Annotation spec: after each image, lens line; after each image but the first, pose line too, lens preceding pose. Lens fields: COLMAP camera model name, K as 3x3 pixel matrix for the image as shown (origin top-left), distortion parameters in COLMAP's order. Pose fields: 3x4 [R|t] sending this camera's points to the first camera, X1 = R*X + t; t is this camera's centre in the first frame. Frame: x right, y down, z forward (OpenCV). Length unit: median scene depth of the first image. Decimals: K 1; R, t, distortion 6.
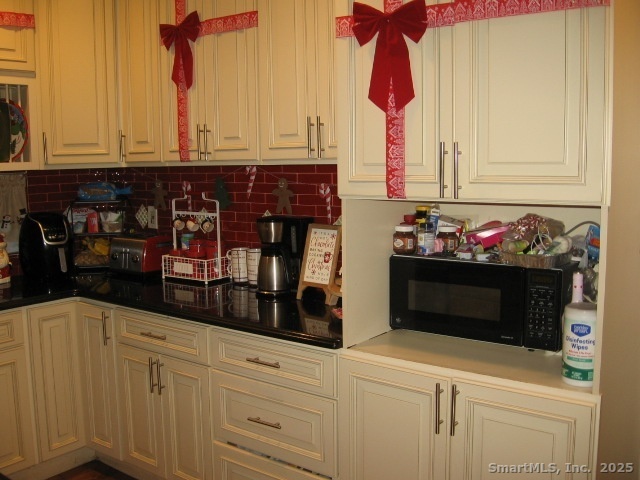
lens RADIAL K [[693.8, 0, 319.2], [0, 693.8, 239.6], [0, 0, 1]] dist [-0.067654, 0.000000]
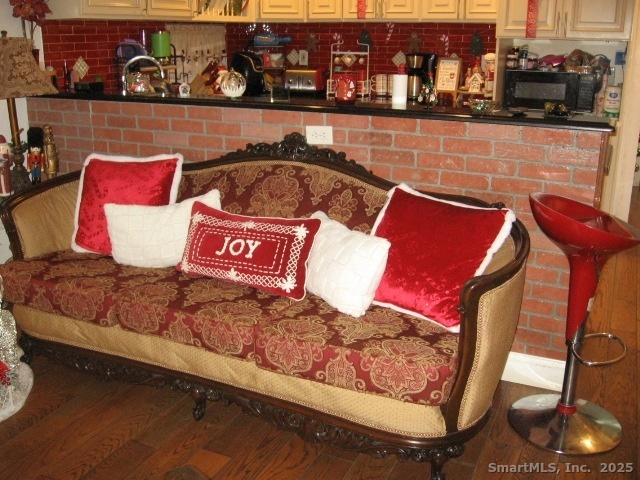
lens RADIAL K [[693.8, 0, 321.0], [0, 693.8, 240.3], [0, 0, 1]] dist [-0.067654, 0.000000]
pose [[0.976328, -0.042038, 0.212169, -0.633971], [0.004632, 0.984769, 0.173804, 0.117912], [-0.216244, -0.168707, 0.961653, -0.638532]]
